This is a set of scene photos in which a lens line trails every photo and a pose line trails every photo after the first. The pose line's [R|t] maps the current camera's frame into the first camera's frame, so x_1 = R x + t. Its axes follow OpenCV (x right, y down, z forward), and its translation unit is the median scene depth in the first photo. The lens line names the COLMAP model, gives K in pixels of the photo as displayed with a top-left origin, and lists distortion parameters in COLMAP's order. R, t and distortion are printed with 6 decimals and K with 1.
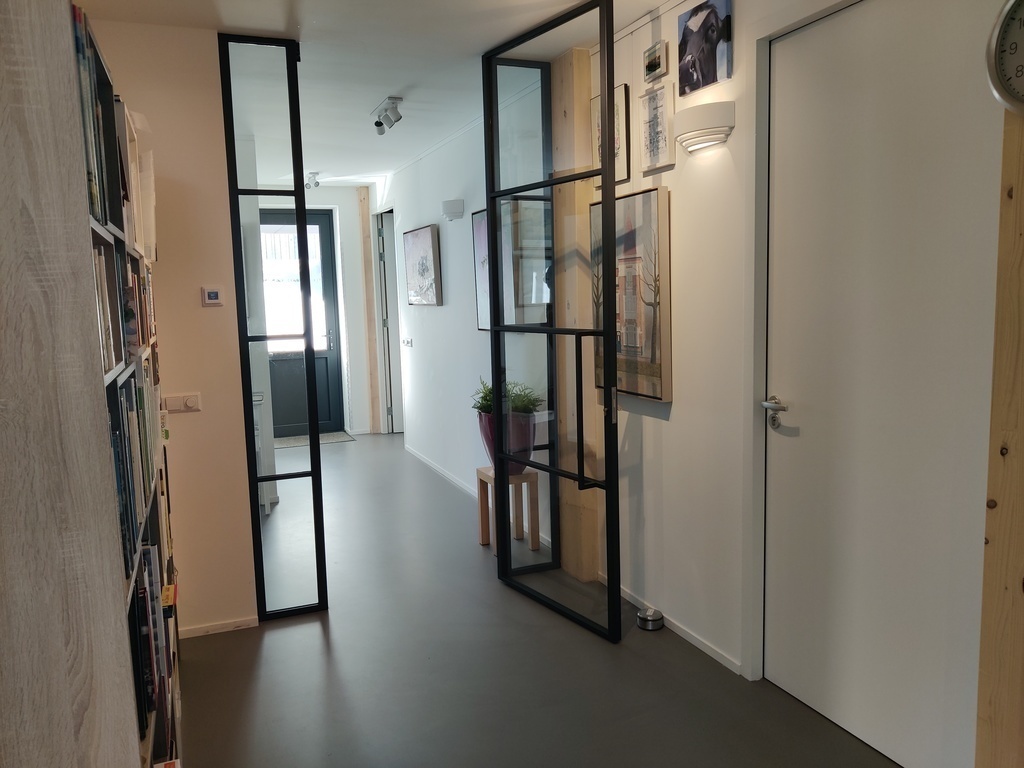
lens RADIAL K [[774.8, 0, 512.3], [0, 774.8, 385.8], [0, 0, 1]] dist [0.015797, -0.000119]
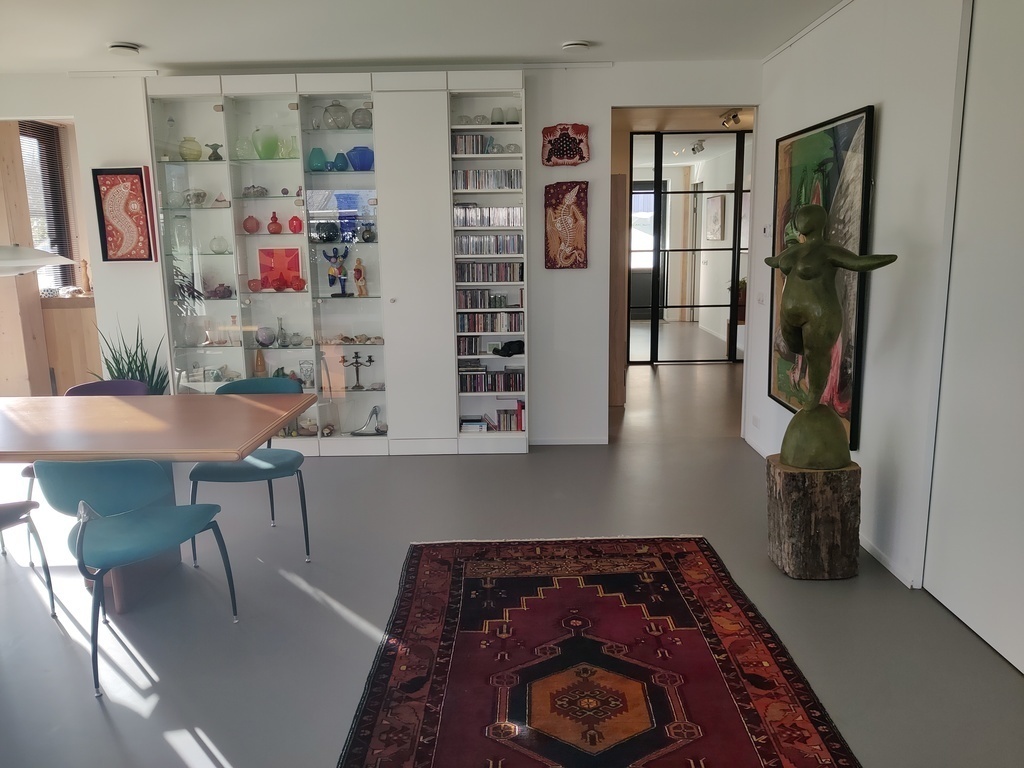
lens RADIAL K [[774.8, 0, 508.7], [0, 774.8, 384.6], [0, 0, 1]] dist [0.015797, -0.000119]
pose [[0.915363, 0.089703, -0.392510, 0.183454], [-0.060307, 0.994414, 0.086620, 0.099871], [0.398087, -0.055618, 0.915660, -0.838350]]
